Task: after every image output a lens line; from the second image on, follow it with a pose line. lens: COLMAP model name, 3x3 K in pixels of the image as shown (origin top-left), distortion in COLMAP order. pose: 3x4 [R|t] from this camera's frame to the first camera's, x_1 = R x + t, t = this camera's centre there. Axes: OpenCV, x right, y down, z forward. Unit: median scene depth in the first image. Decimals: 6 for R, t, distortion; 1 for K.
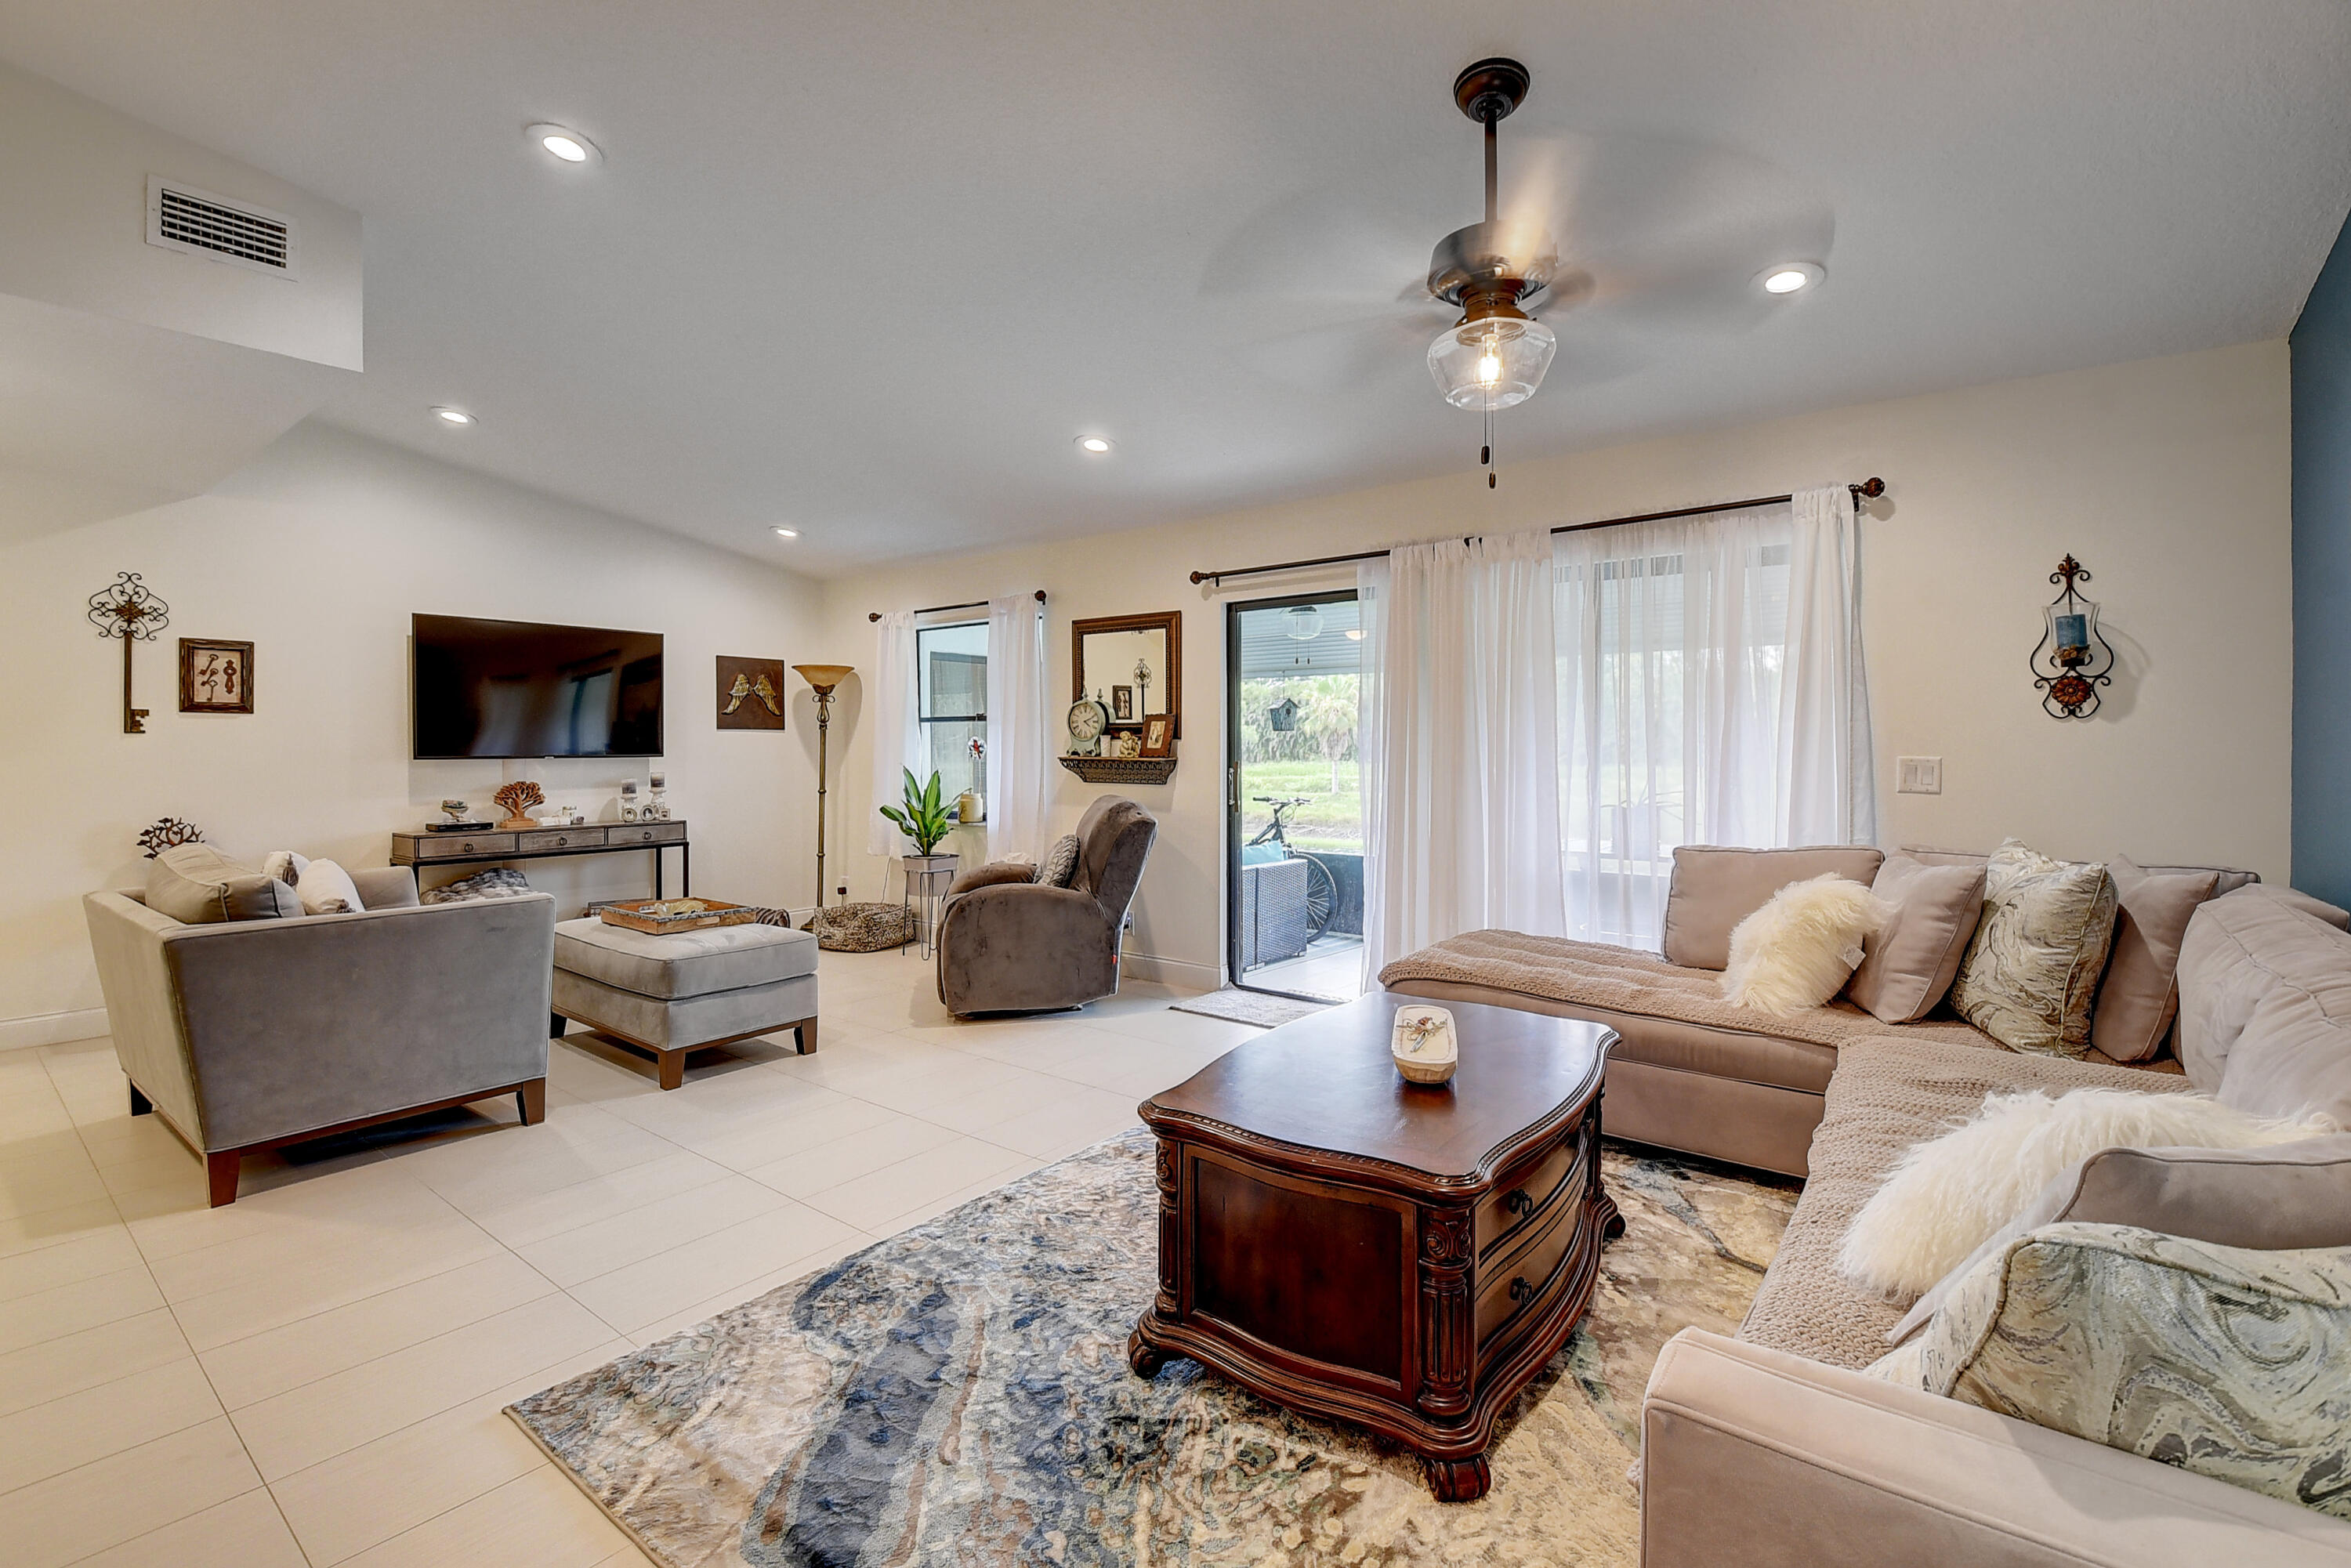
lens RADIAL K [[1028.5, 0, 1184.2], [0, 1028.5, 752.7], [0, 0, 1]] dist [-0.014965, -0.009393]
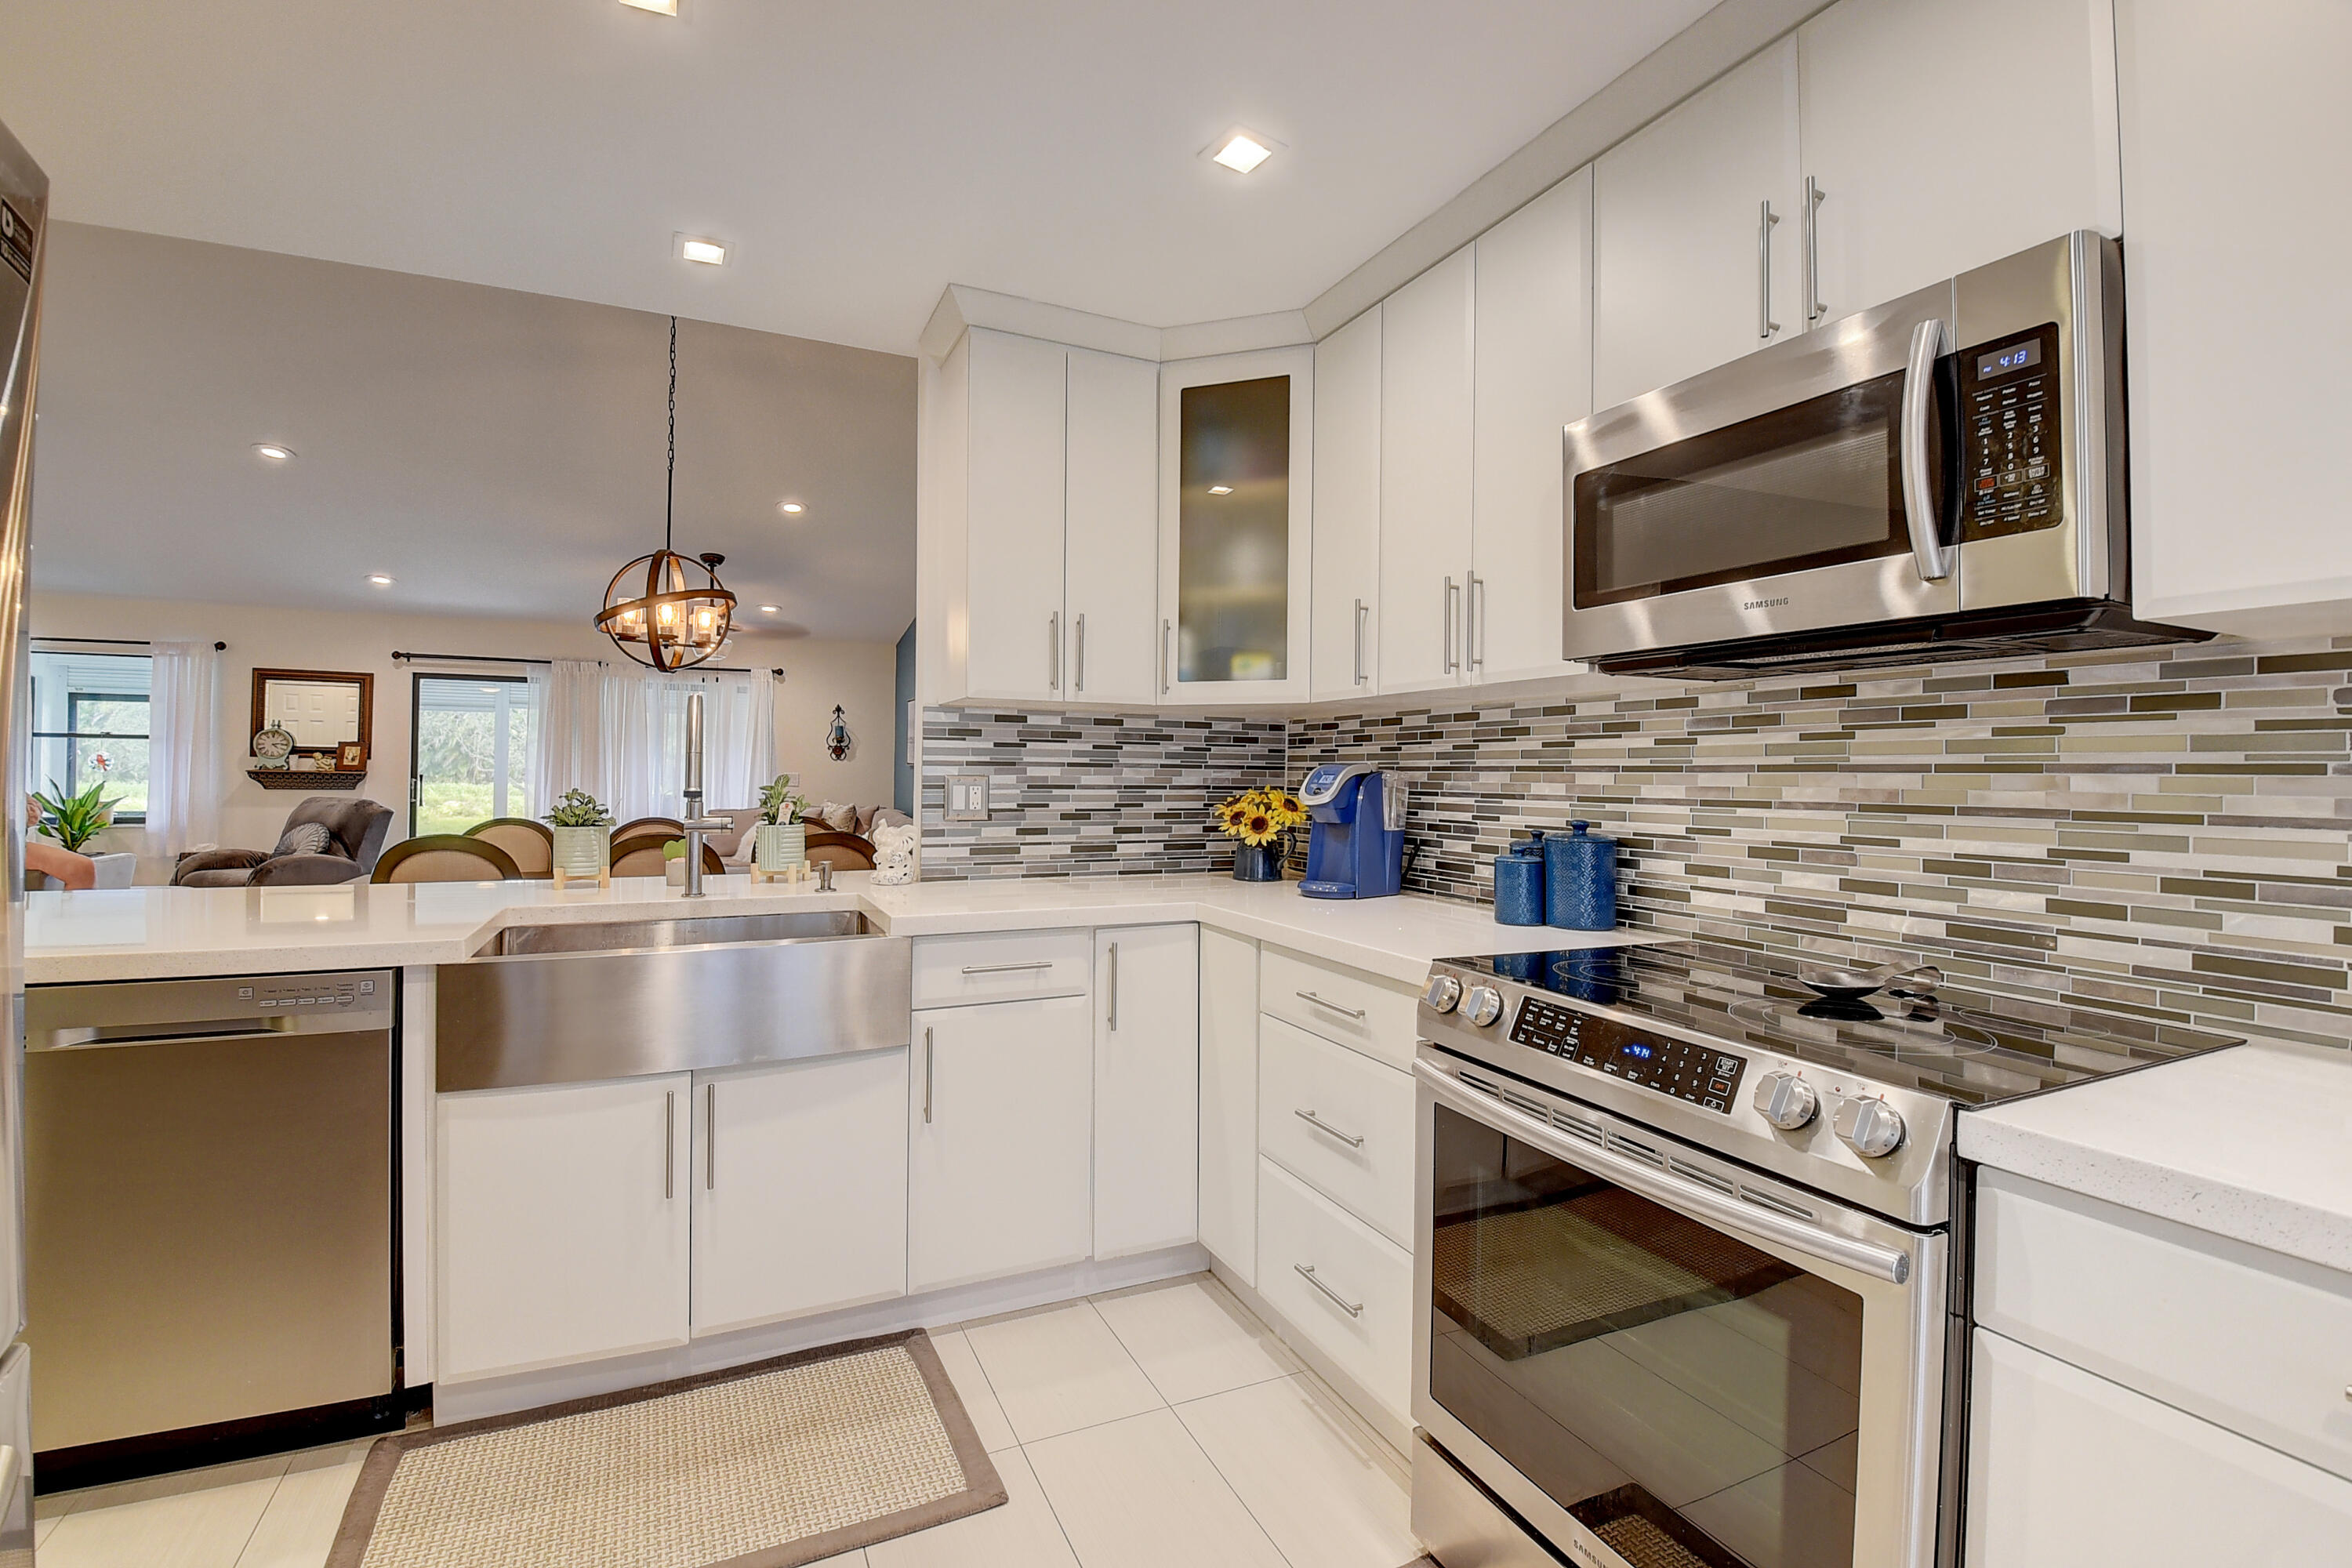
lens RADIAL K [[1029.0, 0, 1140.0], [0, 1029.0, 757.2], [0, 0, 1]] dist [-0.014965, -0.009393]
pose [[0.477542, 0.021608, 0.878343, -0.871186], [-0.006767, 0.999758, -0.020916, 0.008270], [-0.878583, 0.004045, 0.477573, -0.784287]]
